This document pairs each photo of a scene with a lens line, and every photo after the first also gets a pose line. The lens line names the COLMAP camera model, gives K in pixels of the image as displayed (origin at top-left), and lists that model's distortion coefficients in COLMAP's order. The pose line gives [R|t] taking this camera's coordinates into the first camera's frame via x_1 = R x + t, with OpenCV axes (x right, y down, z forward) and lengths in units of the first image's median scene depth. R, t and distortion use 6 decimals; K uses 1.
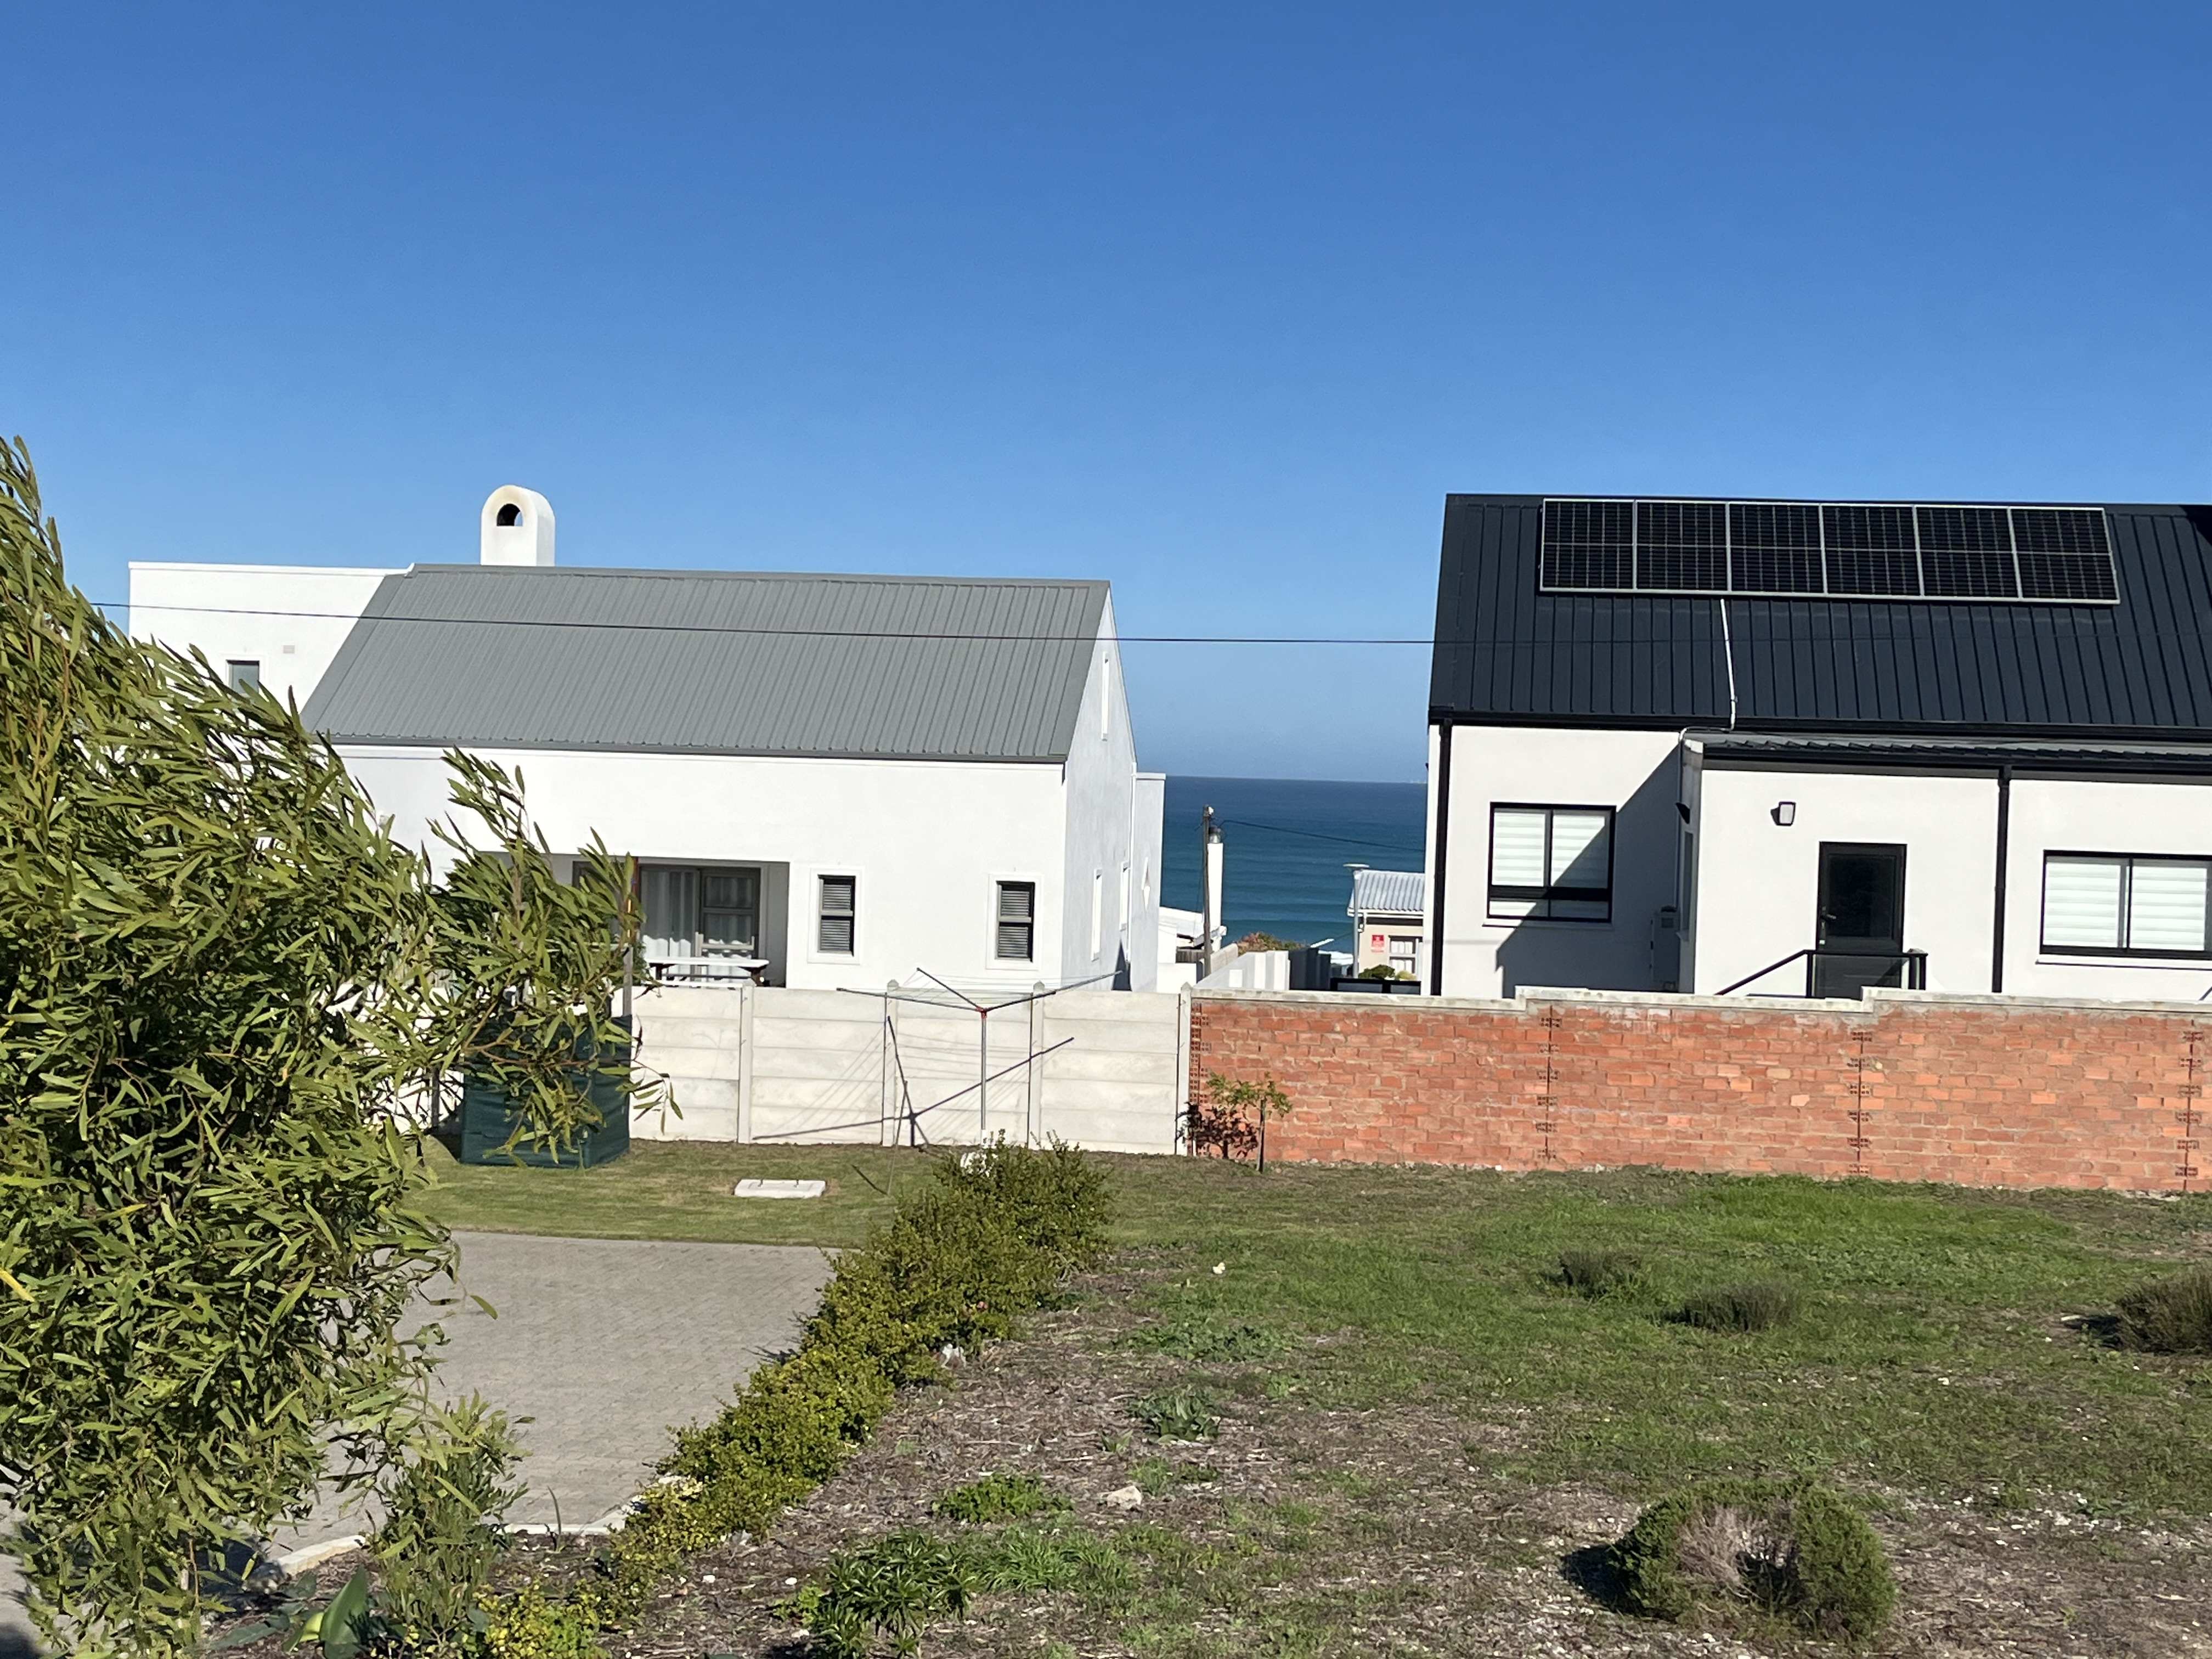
lens RADIAL K [[3102.8, 0, 1106.0], [0, 3102.8, 829.5], [0, 0, 1]] dist [0.070677, -0.022605]
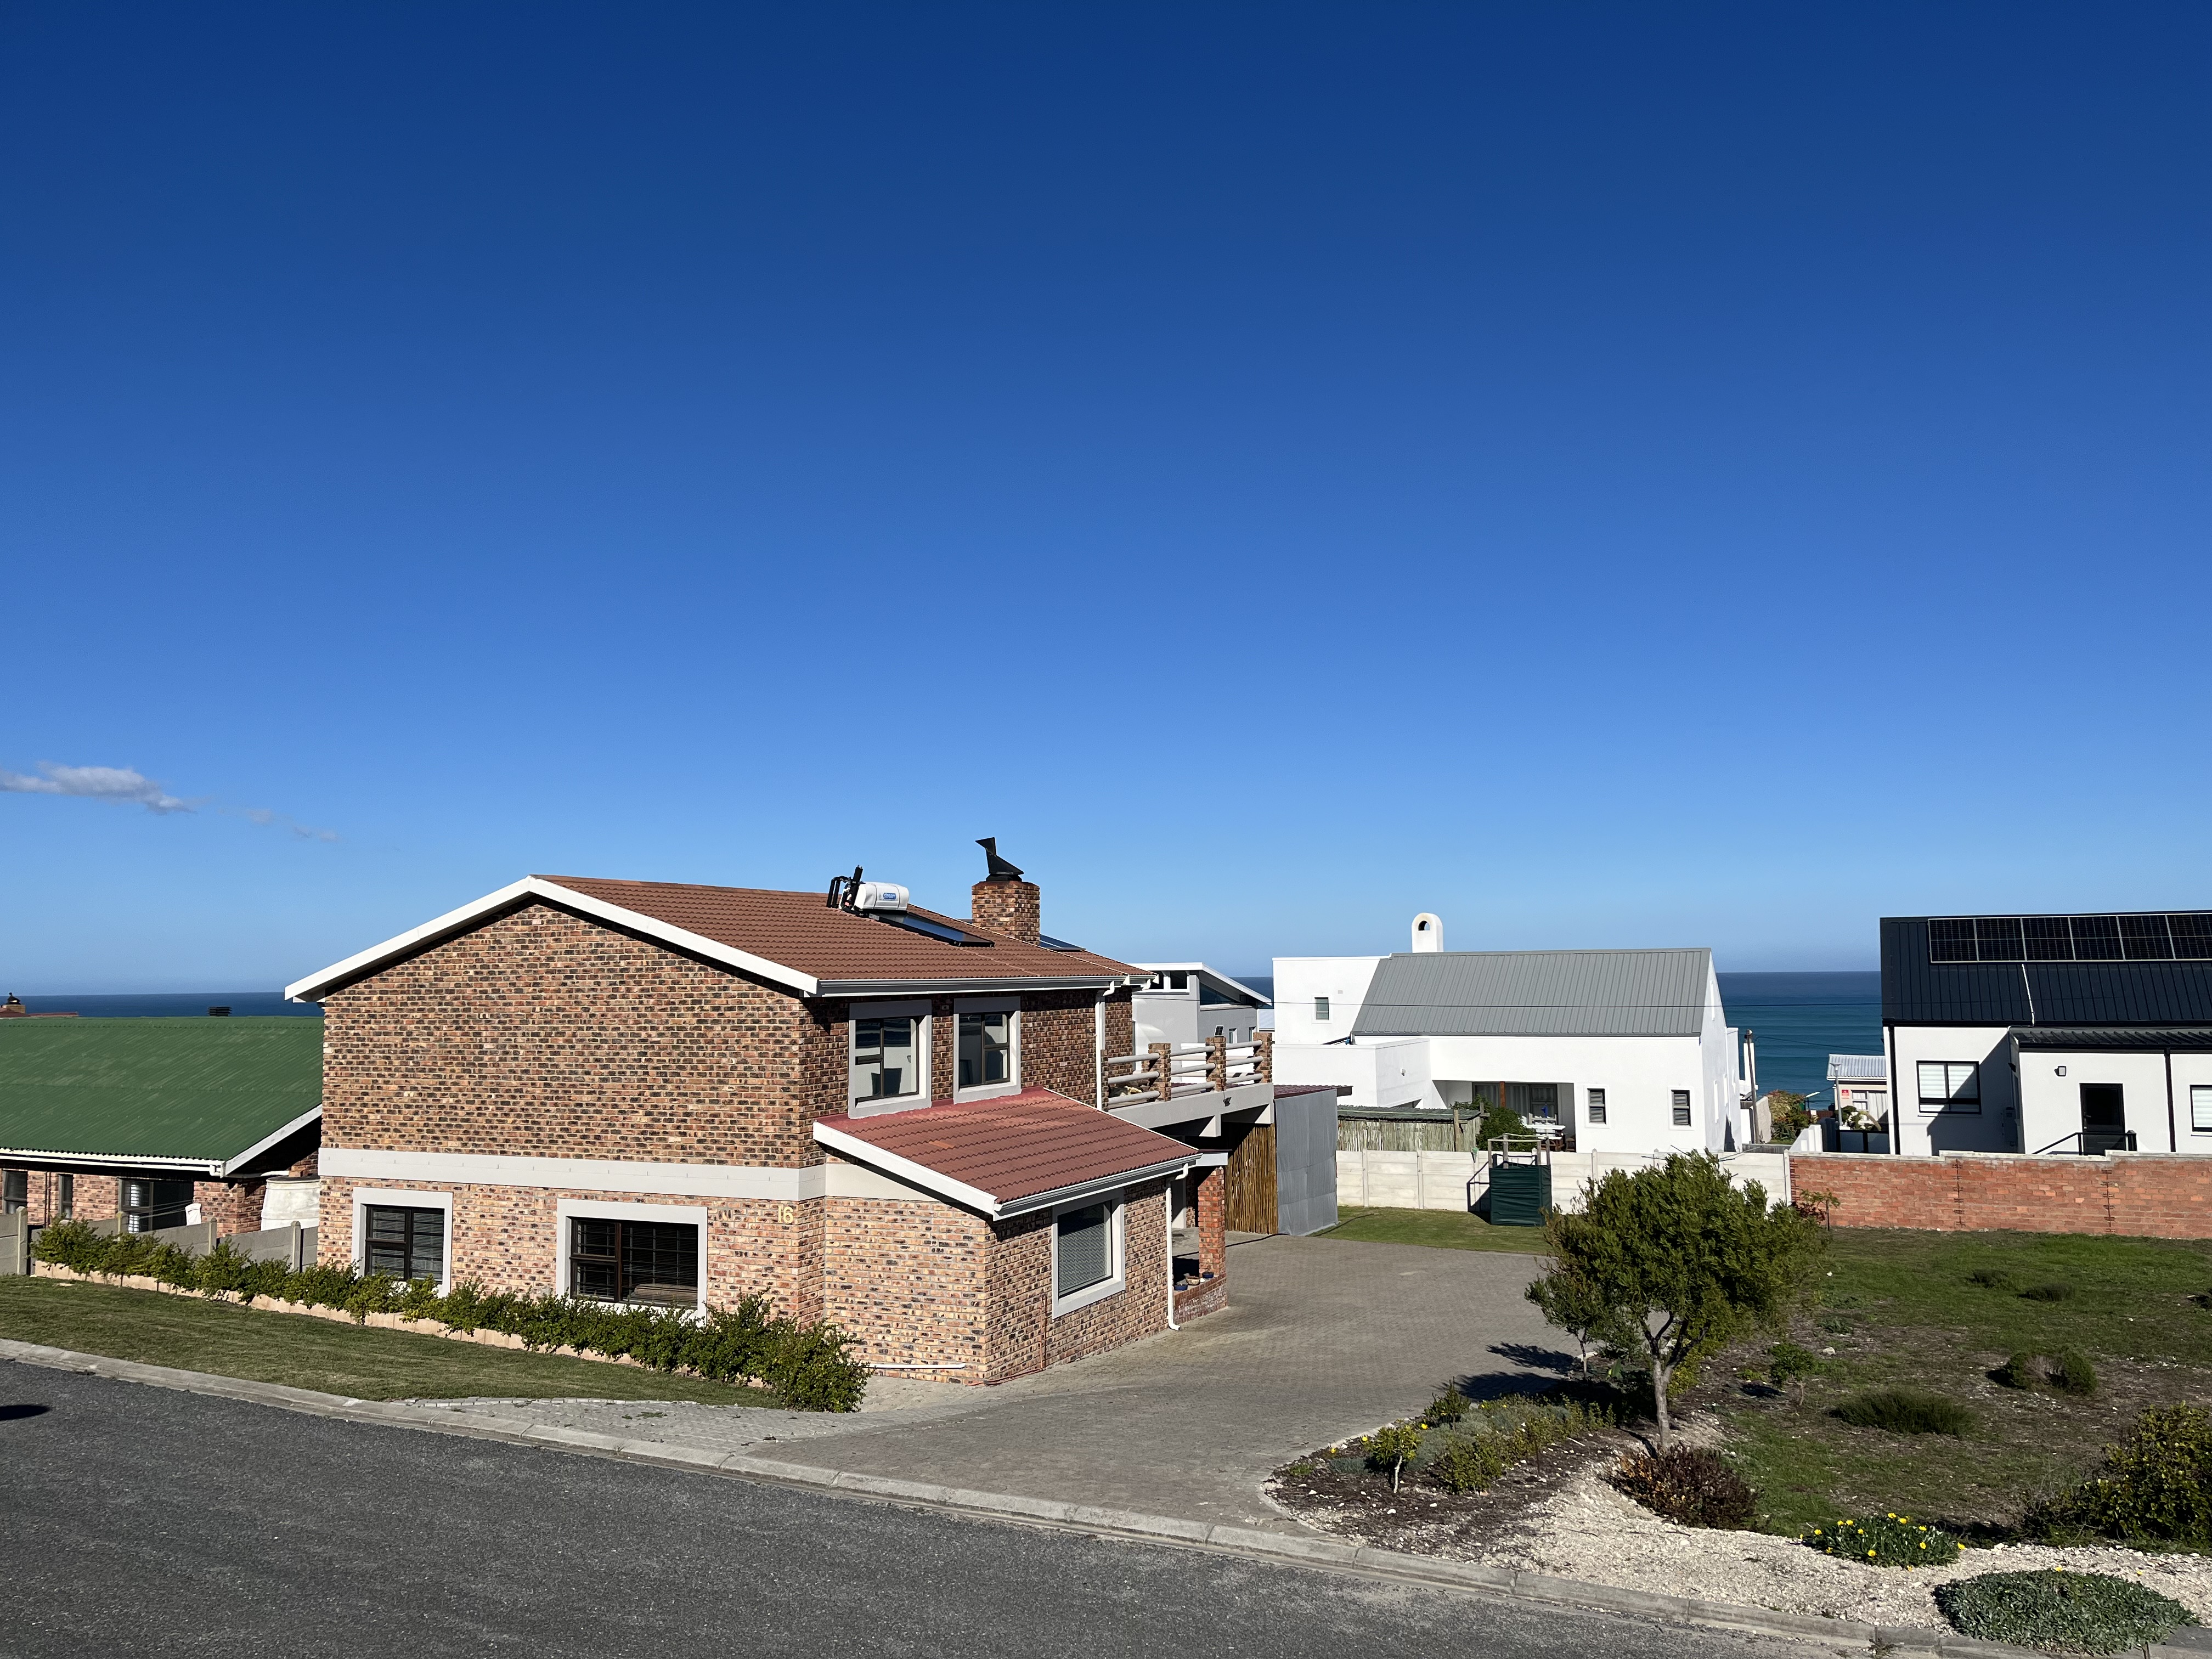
lens RADIAL K [[1663.0, 0, 1111.9], [0, 1663.0, 843.7], [0, 0, 1]] dist [0.071781, -0.089130]
pose [[0.951594, -0.067227, -0.299917, -0.065818], [0.036342, 0.993552, -0.107397, -0.066039], [0.305203, 0.091299, 0.947901, -0.420157]]
